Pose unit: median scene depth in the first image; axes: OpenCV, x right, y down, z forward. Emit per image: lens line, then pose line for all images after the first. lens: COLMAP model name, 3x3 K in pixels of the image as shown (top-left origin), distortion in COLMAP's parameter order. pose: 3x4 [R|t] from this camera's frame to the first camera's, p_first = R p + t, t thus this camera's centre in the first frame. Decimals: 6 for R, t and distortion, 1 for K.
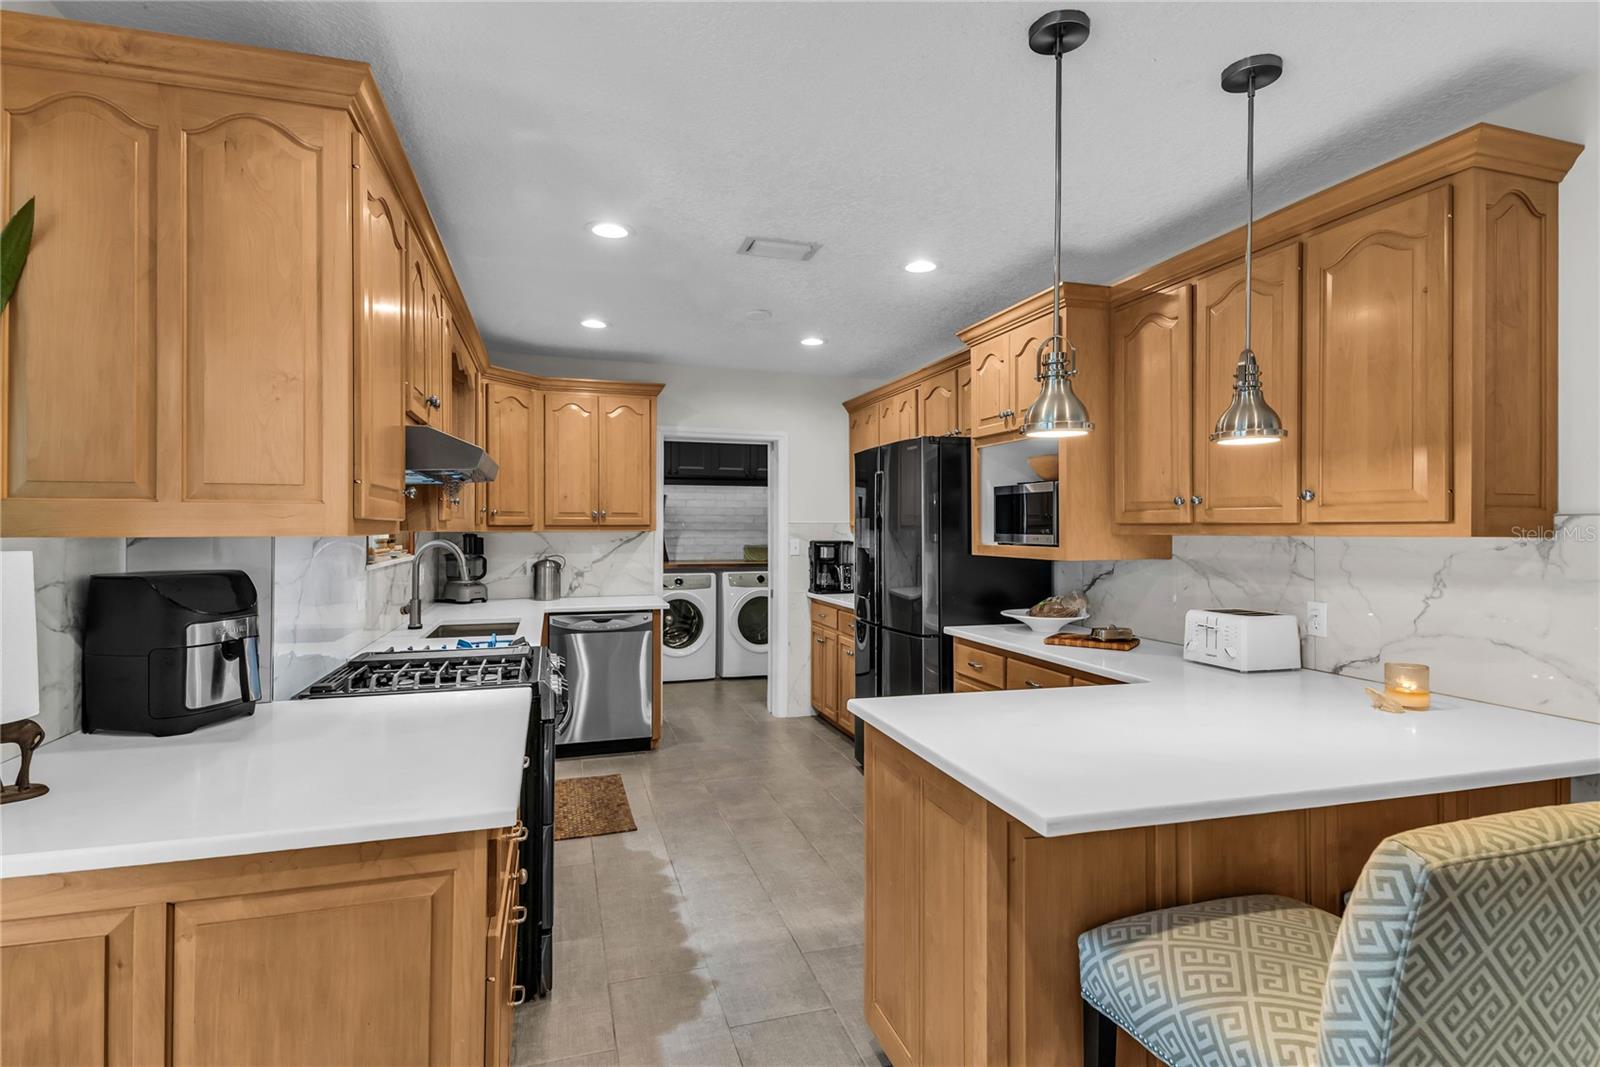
lens RADIAL K [[788.4, 0, 798.9], [0, 788.4, 525.4], [0, 0, 1]] dist [0.046020, -0.018080]
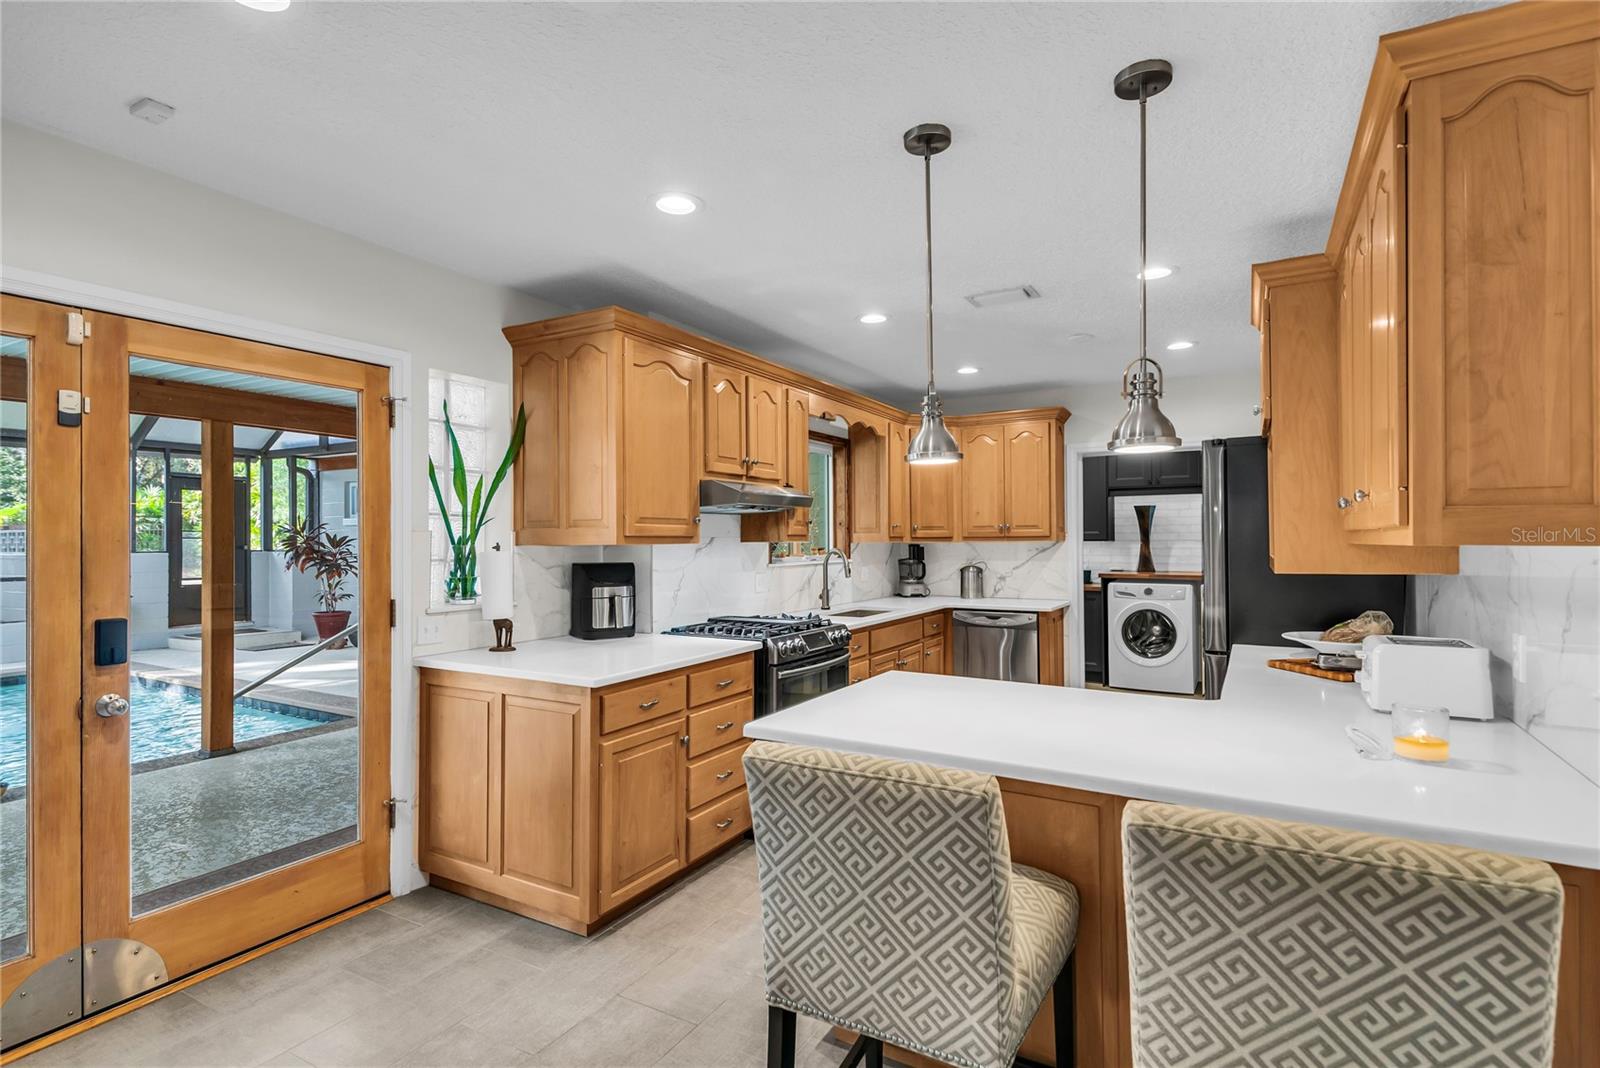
lens RADIAL K [[764.5, 0, 800.0], [0, 764.5, 534.0], [0, 0, 1]] dist [0.001414, 0.000059]
pose [[0.678156, -0.011239, -0.734832, 0.509766], [0.008593, 0.999936, -0.007363, 0.002521], [0.734868, -0.001321, 0.678209, 0.023487]]
